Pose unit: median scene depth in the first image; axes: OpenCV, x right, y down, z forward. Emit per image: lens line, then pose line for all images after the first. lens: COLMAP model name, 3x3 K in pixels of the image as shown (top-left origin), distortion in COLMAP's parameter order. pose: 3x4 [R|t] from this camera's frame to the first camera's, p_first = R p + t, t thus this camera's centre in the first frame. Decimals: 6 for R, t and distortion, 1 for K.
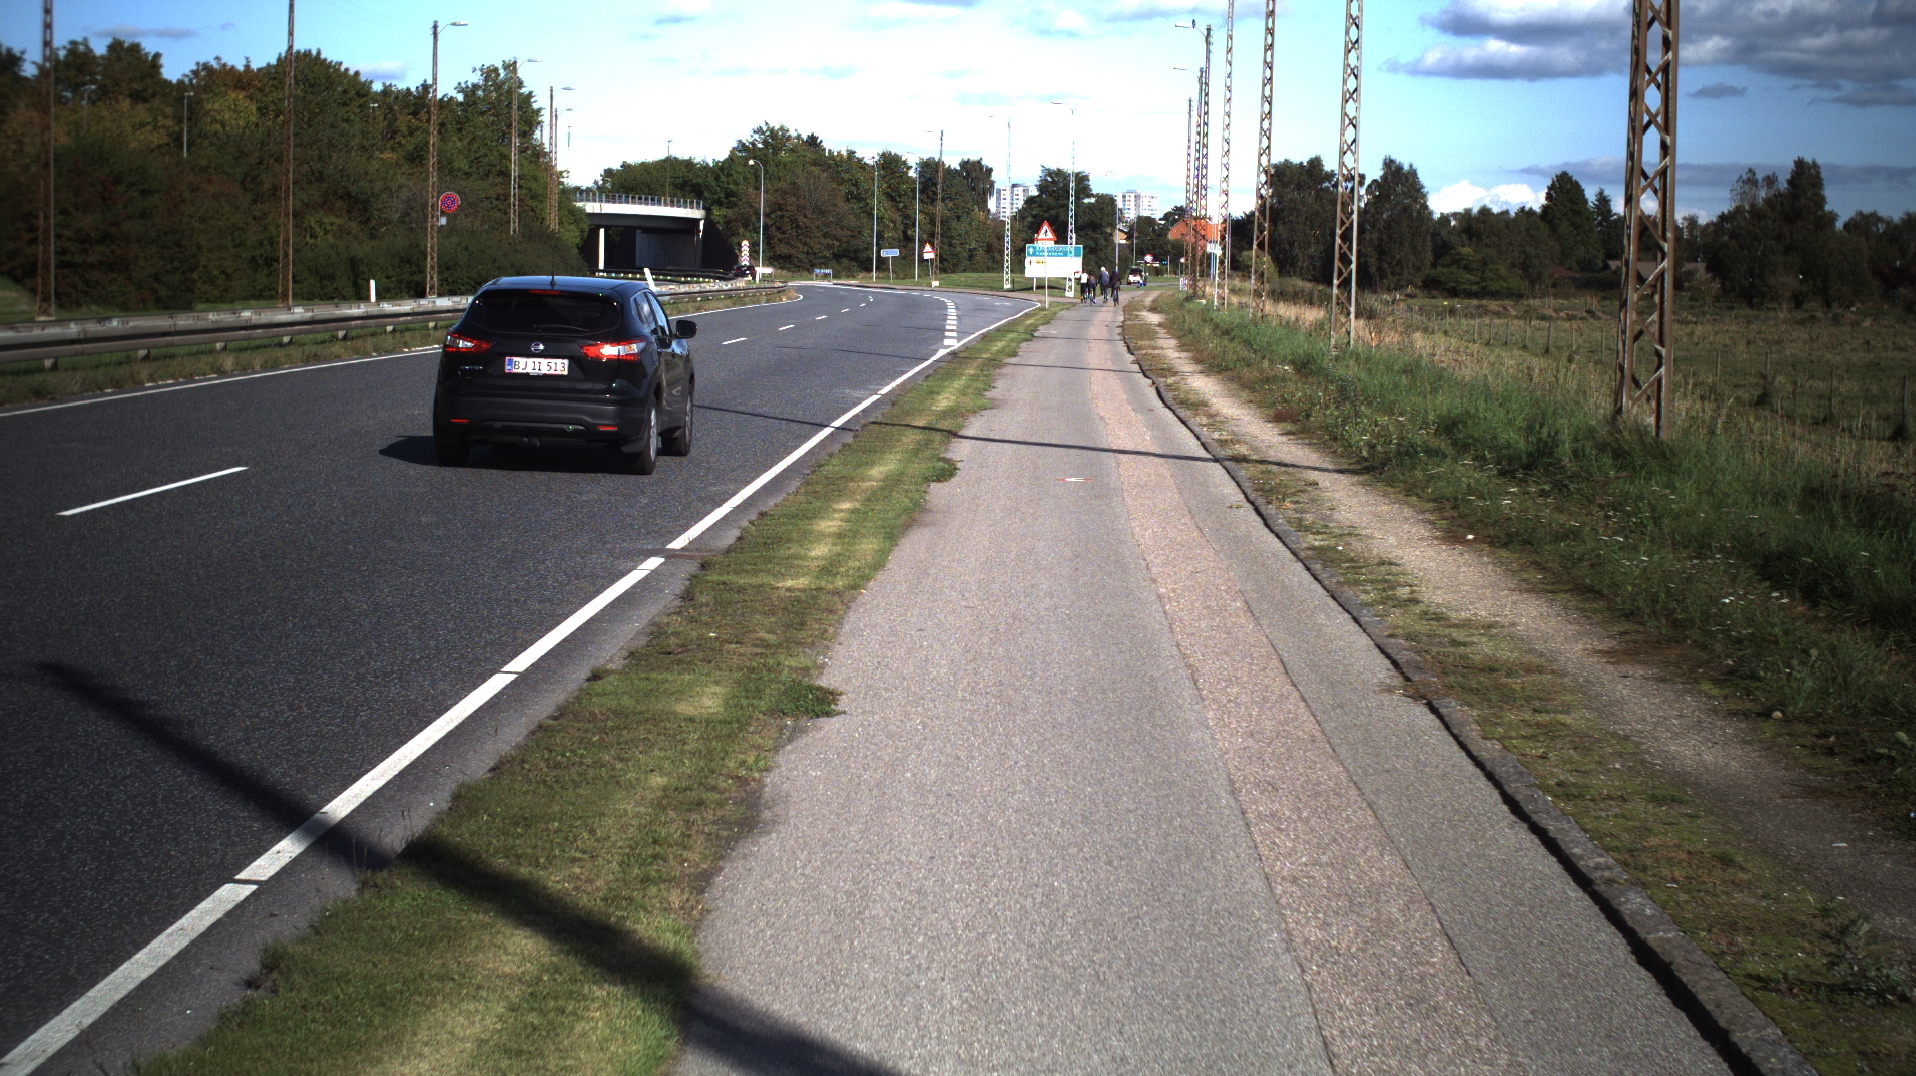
lens RADIAL K [[3283.4, 0, 987.0], [0, 3283.4, 519.6], [0, 0, 1]] dist [-0.226673, 0.000000]
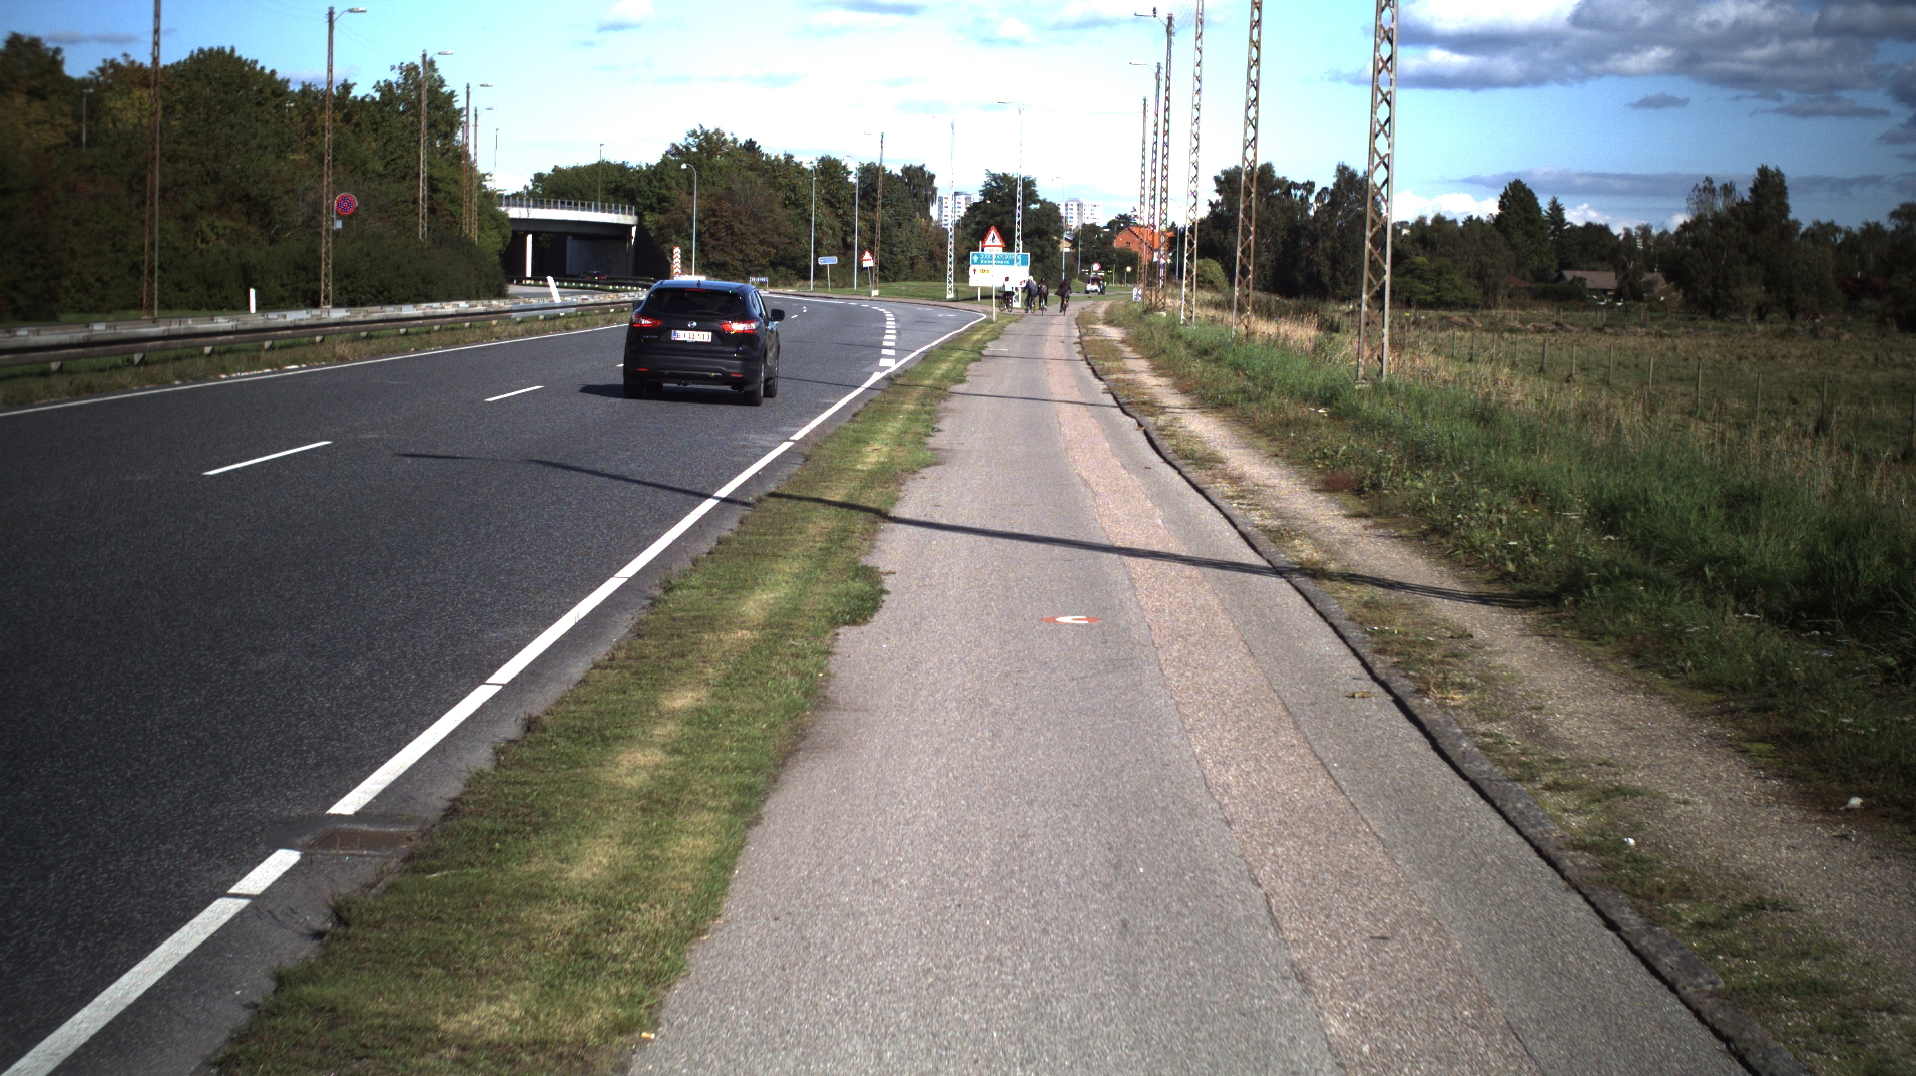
lens RADIAL K [[3283.4, 0, 978.4], [0, 3283.4, 526.2], [0, 0, 1]] dist [-0.226673, 0.000000]
pose [[0.999881, 0.002062, 0.015291, -0.000060], [-0.002055, 0.999998, -0.000532, -0.002882], [-0.015292, 0.000500, 0.999883, 0.036477]]
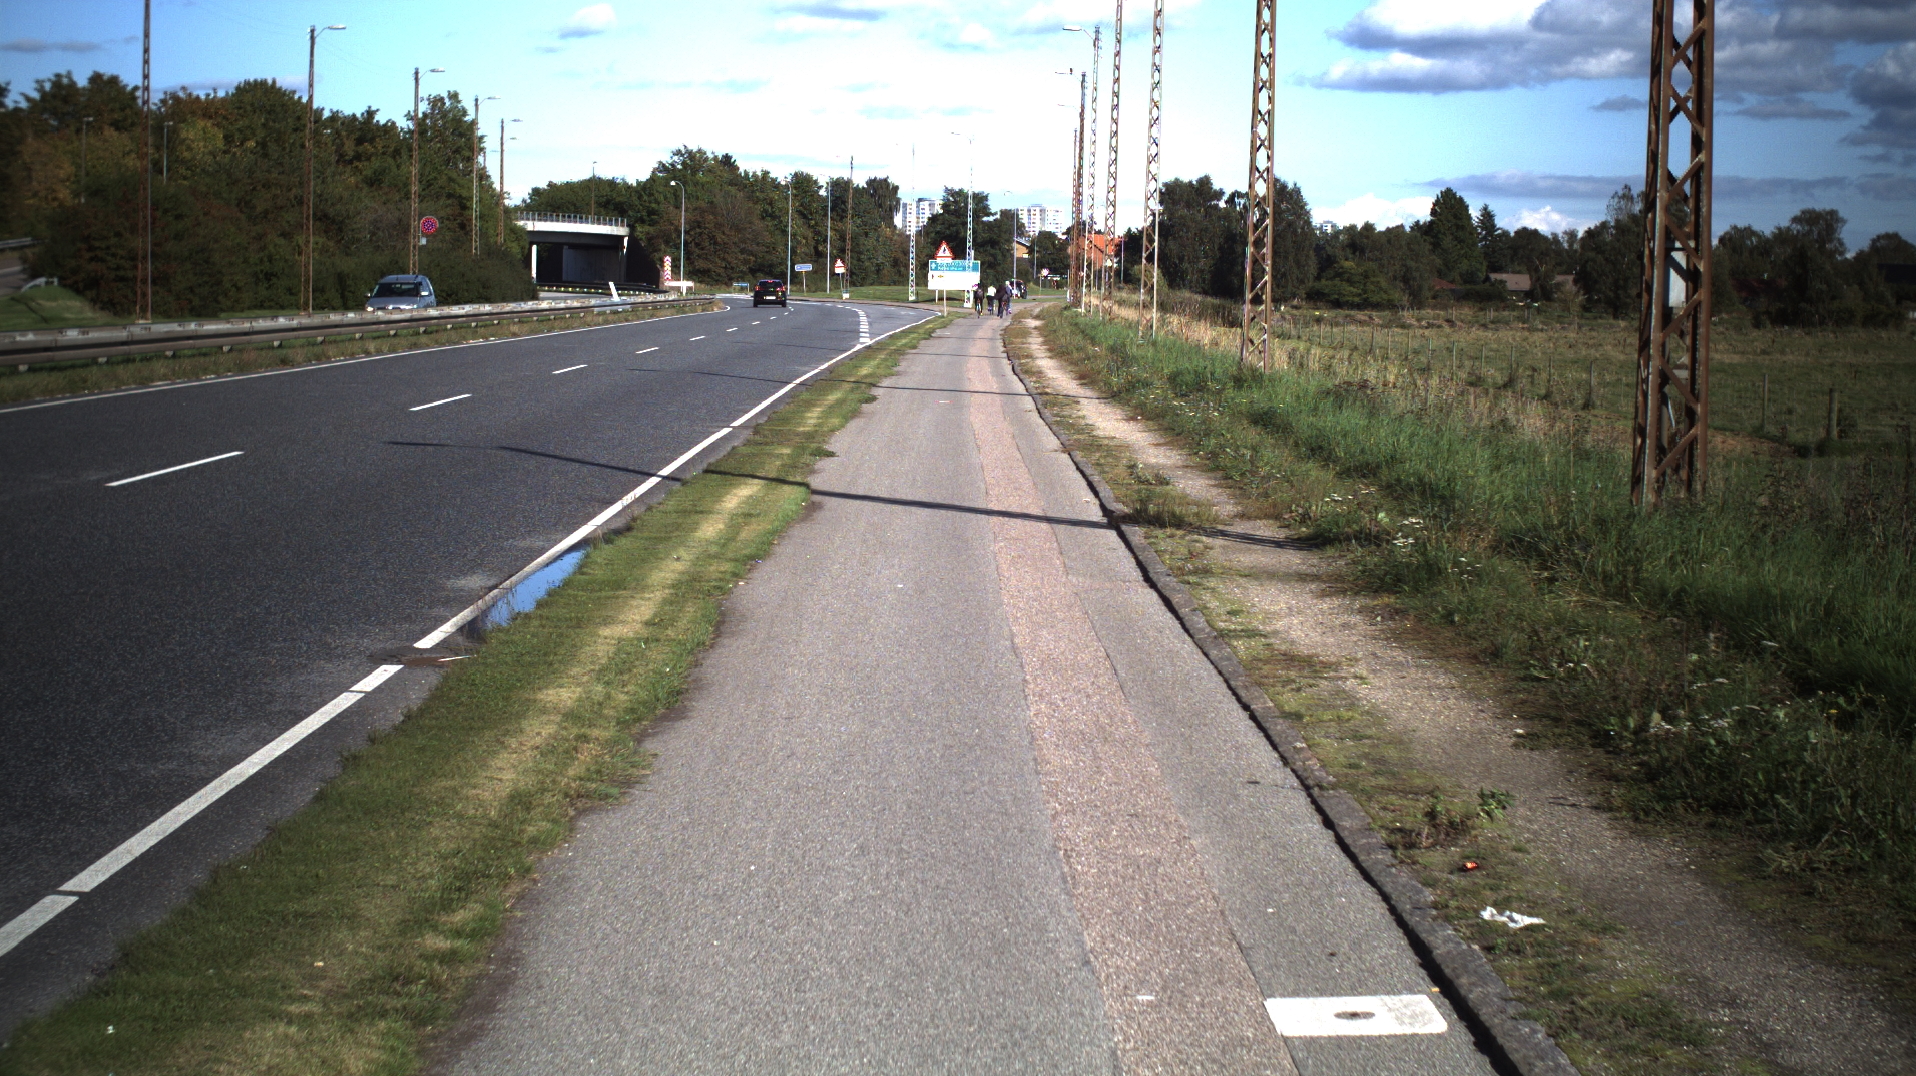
lens RADIAL K [[3283.4, 0, 920.6], [0, 3283.4, 525.9], [0, 0, 1]] dist [-0.226673, 0.000000]
pose [[0.999965, -0.001560, 0.008216, -0.000042], [0.001578, 0.999996, -0.002159, 0.005593], [-0.008213, 0.002172, 0.999964, -0.072896]]
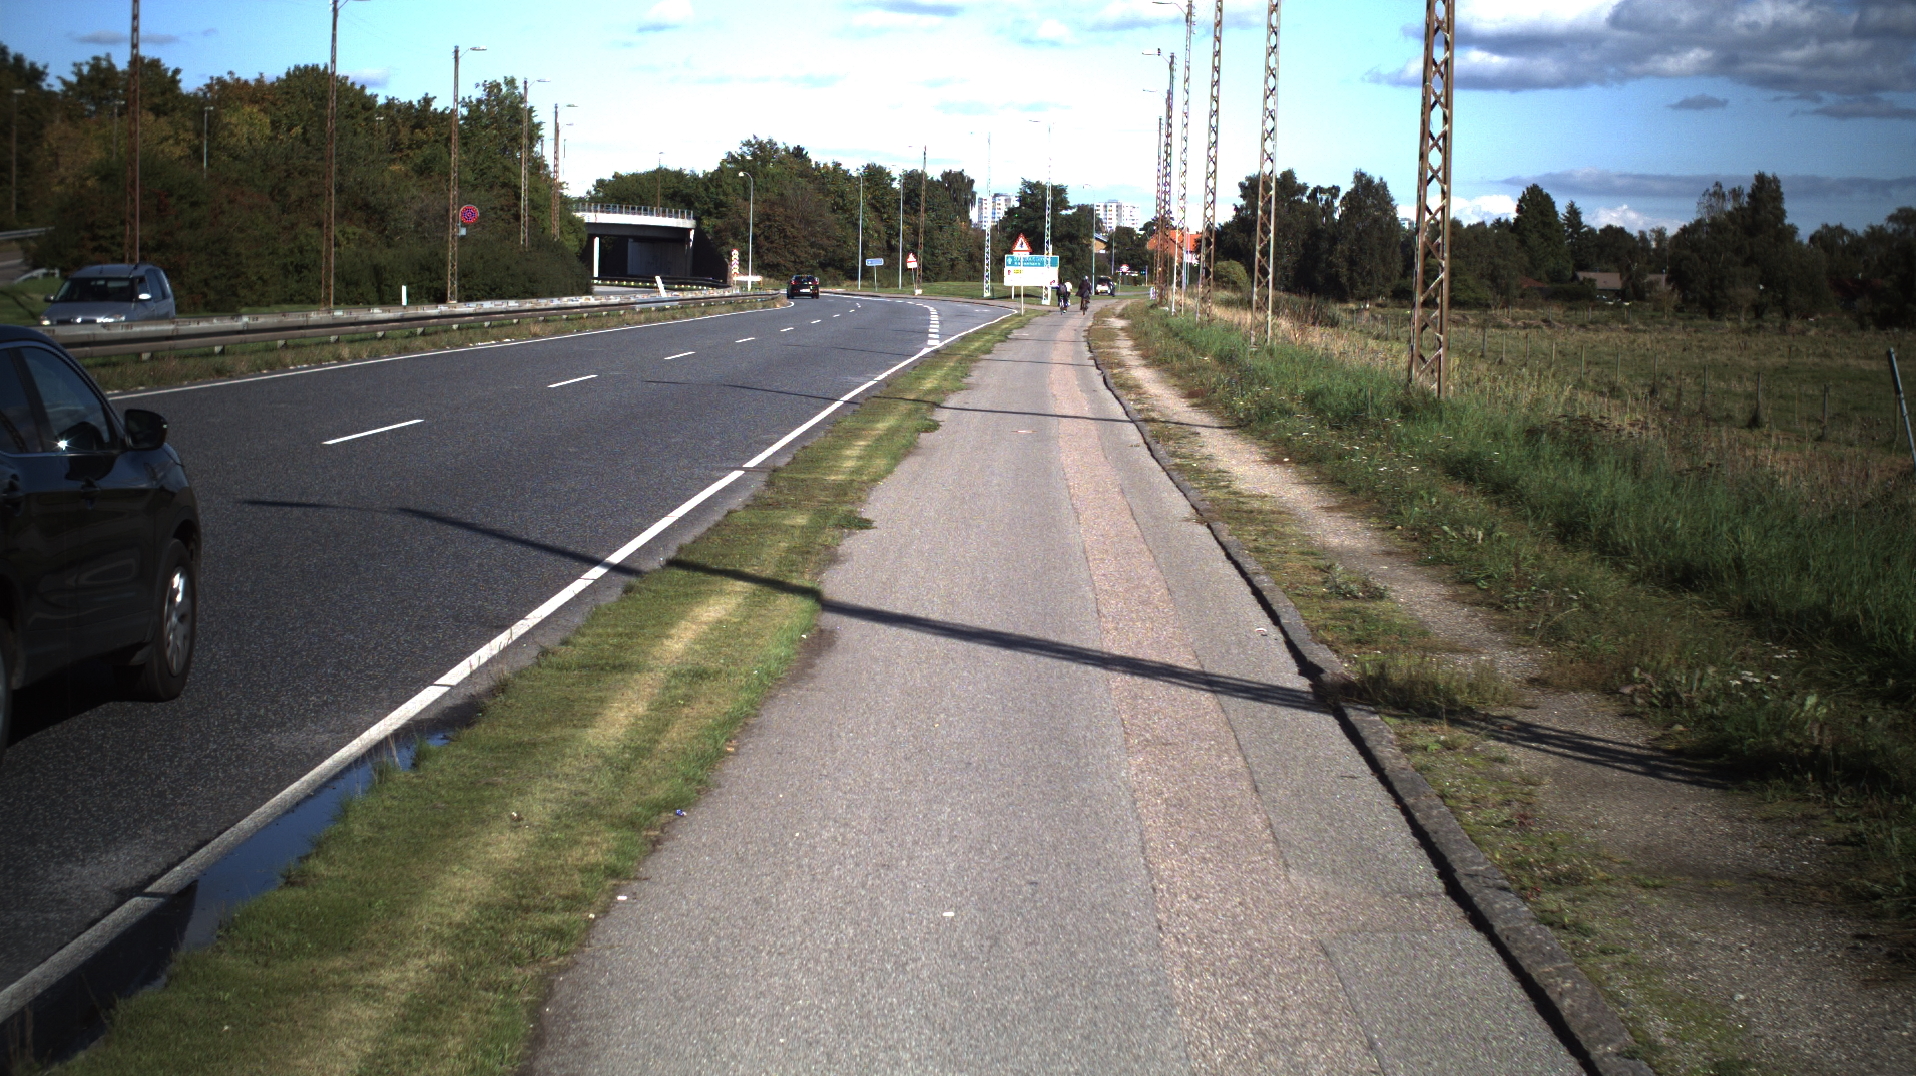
lens RADIAL K [[3283.4, 0, 958.5], [0, 3283.4, 521.6], [0, 0, 1]] dist [-0.226673, 0.000000]
pose [[0.999989, 0.003706, -0.002891, 0.000281], [-0.003712, 0.999991, -0.002104, 0.002782], [0.002883, 0.002115, 0.999994, -0.036407]]
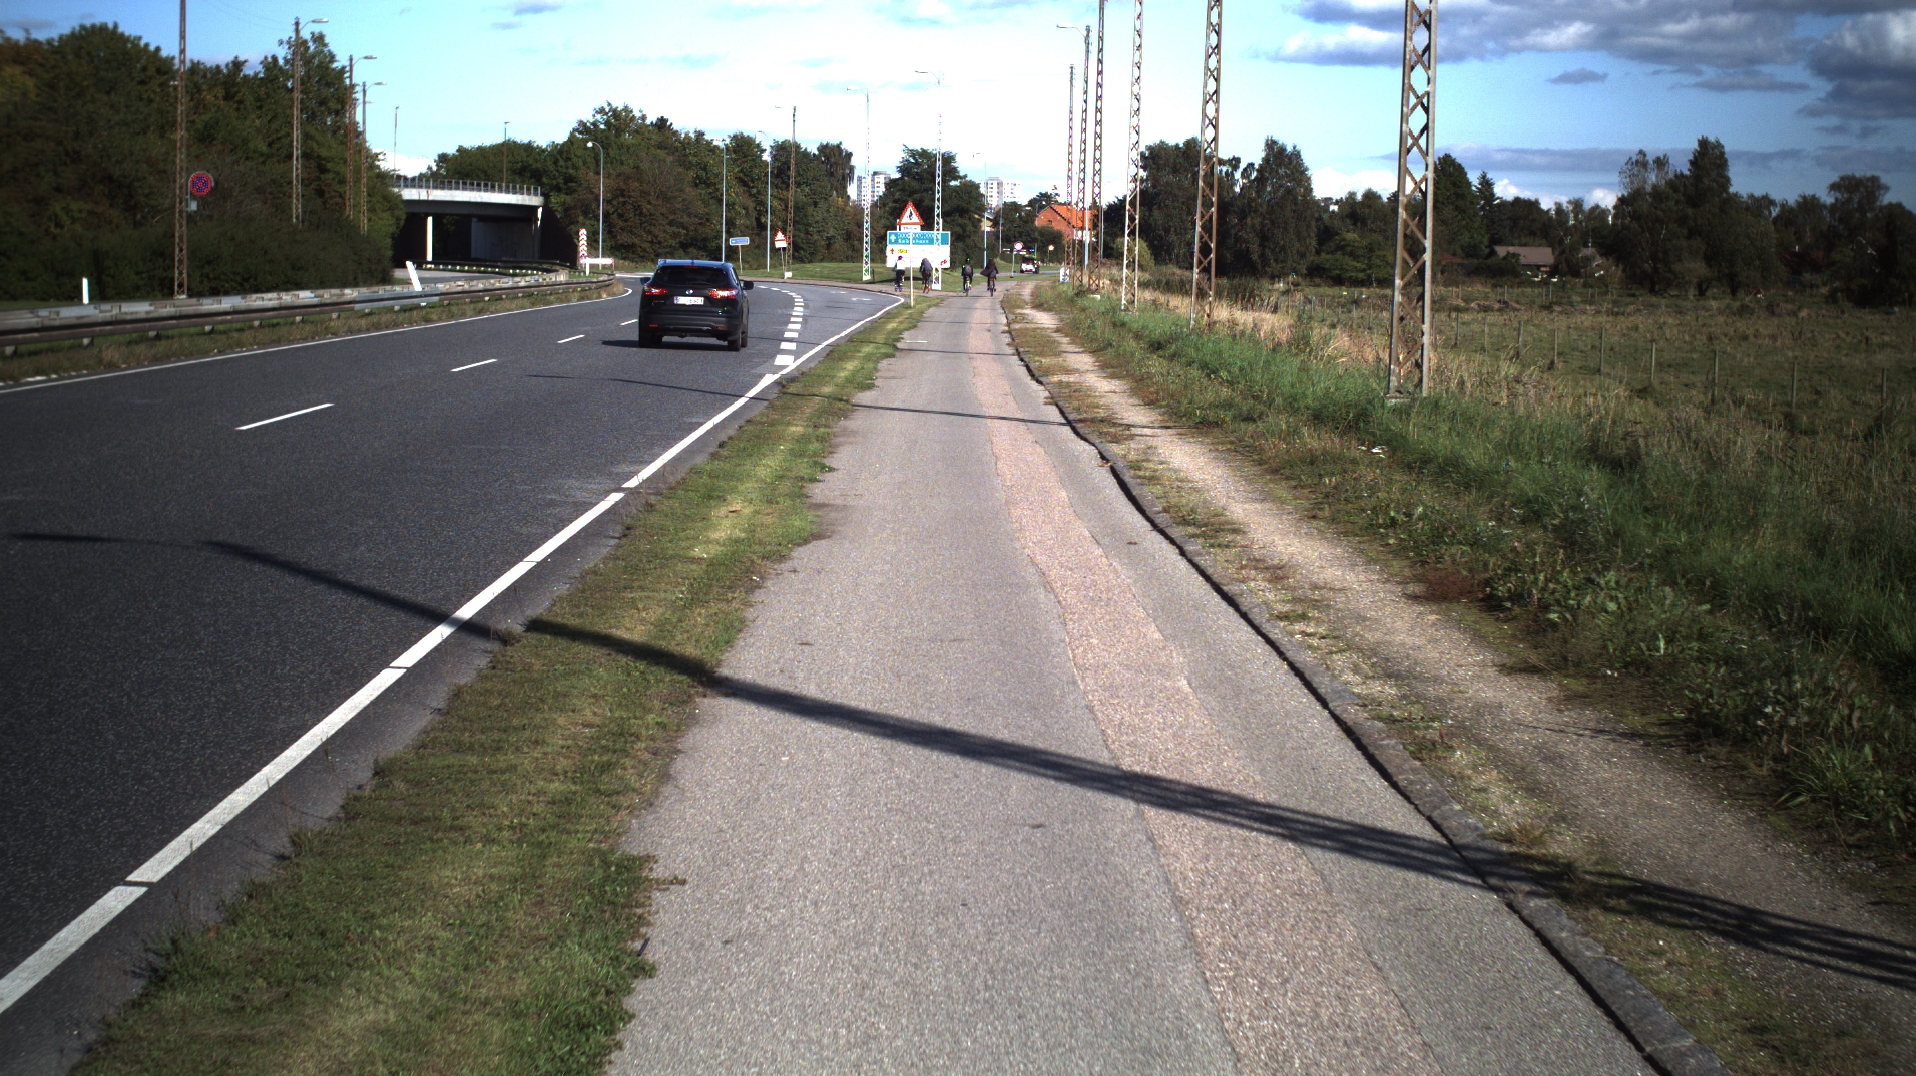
lens RADIAL K [[3283.4, 0, 975.3], [0, 3283.4, 532.5], [0, 0, 1]] dist [-0.226673, 0.000000]
pose [[0.999256, -0.006547, 0.037996, 0.000968], [0.006261, 0.999951, 0.007630, -0.005762], [-0.038044, -0.007386, 0.999249, 0.072906]]
